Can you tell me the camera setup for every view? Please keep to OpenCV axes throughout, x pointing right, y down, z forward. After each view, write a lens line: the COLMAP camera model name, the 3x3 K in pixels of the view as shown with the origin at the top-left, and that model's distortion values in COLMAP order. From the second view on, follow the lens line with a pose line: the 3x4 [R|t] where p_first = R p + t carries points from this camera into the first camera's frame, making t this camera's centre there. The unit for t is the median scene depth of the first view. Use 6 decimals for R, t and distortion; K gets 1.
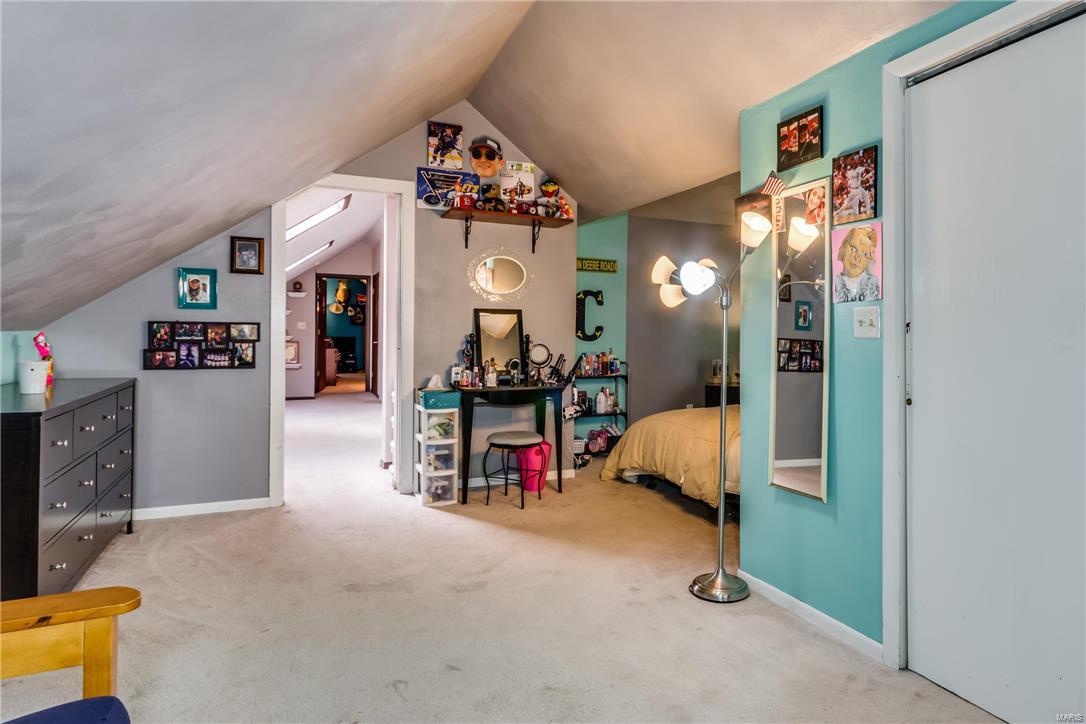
lens RADIAL K [[645.8, 0, 547.6], [0, 645.8, 336.9], [0, 0, 1]] dist [-0.001532, 0.000047]
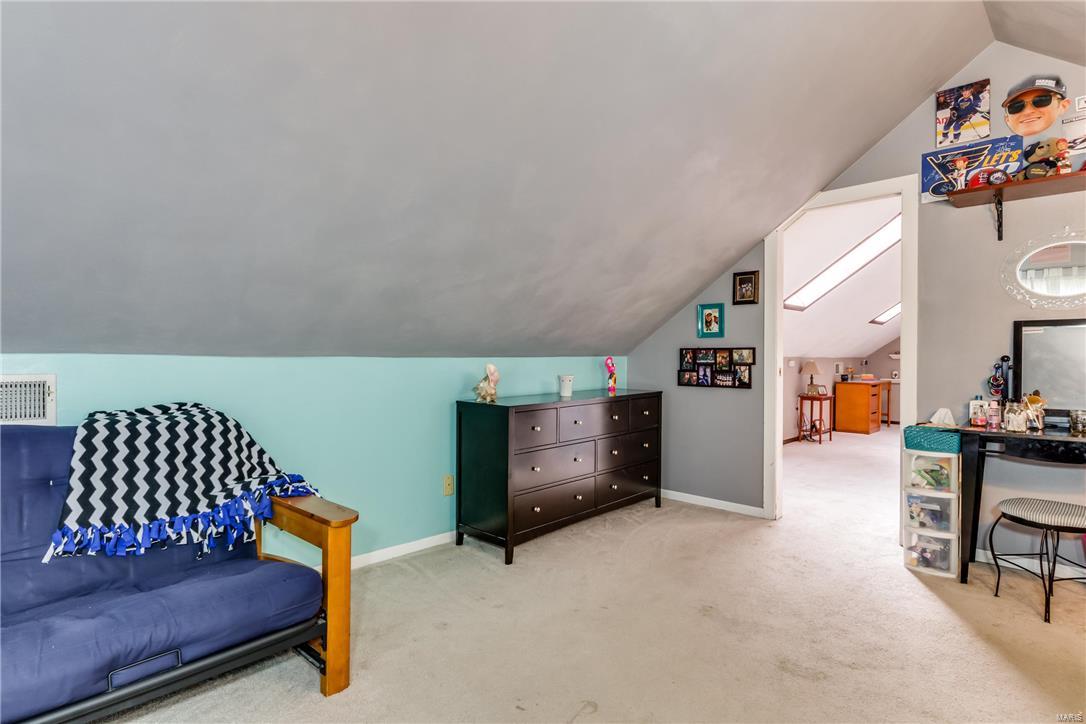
lens RADIAL K [[535.6, 0, 543.0], [0, 535.6, 362.0], [0, 0, 1]] dist [-0.000157, -0.008086]
pose [[0.388950, 0.001212, -0.921258, 0.241546], [-0.002410, 0.999997, 0.000298, 0.002960], [0.921256, 0.002104, 0.388952, 0.295100]]
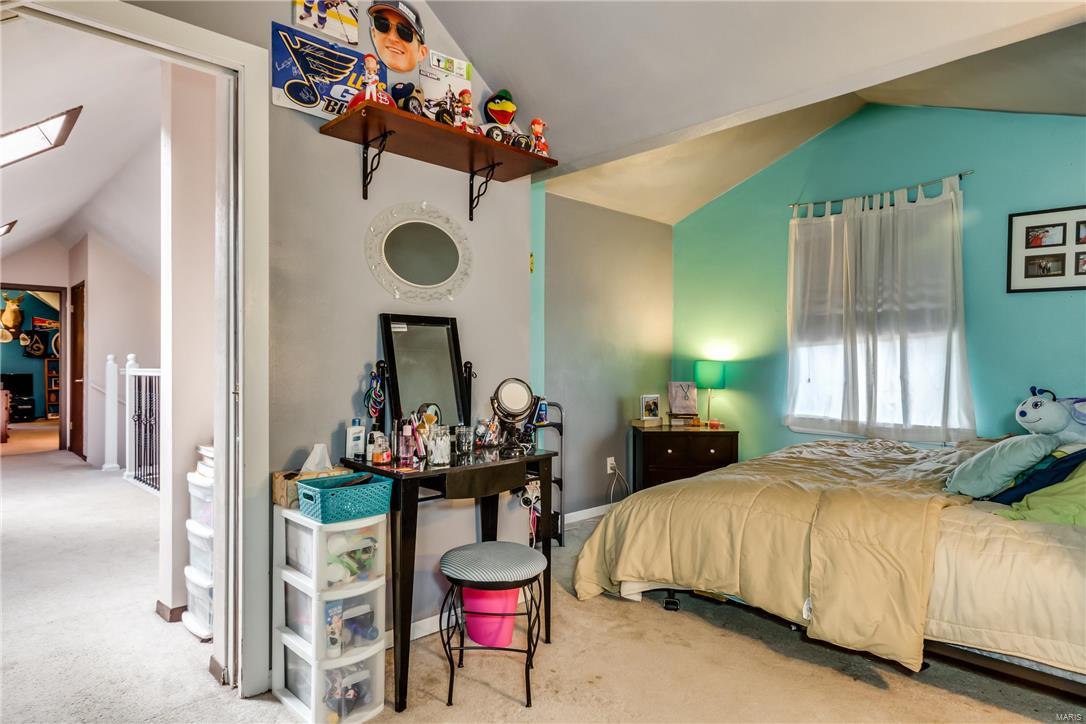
lens RADIAL K [[634.4, 0, 480.3], [0, 634.4, 364.1], [0, 0, 1]] dist [0.005096, -0.000610]
pose [[0.941500, -0.009826, 0.336871, -0.221758], [0.012855, 0.999895, -0.006762, 0.002172], [-0.336769, 0.010697, 0.941527, 0.504115]]
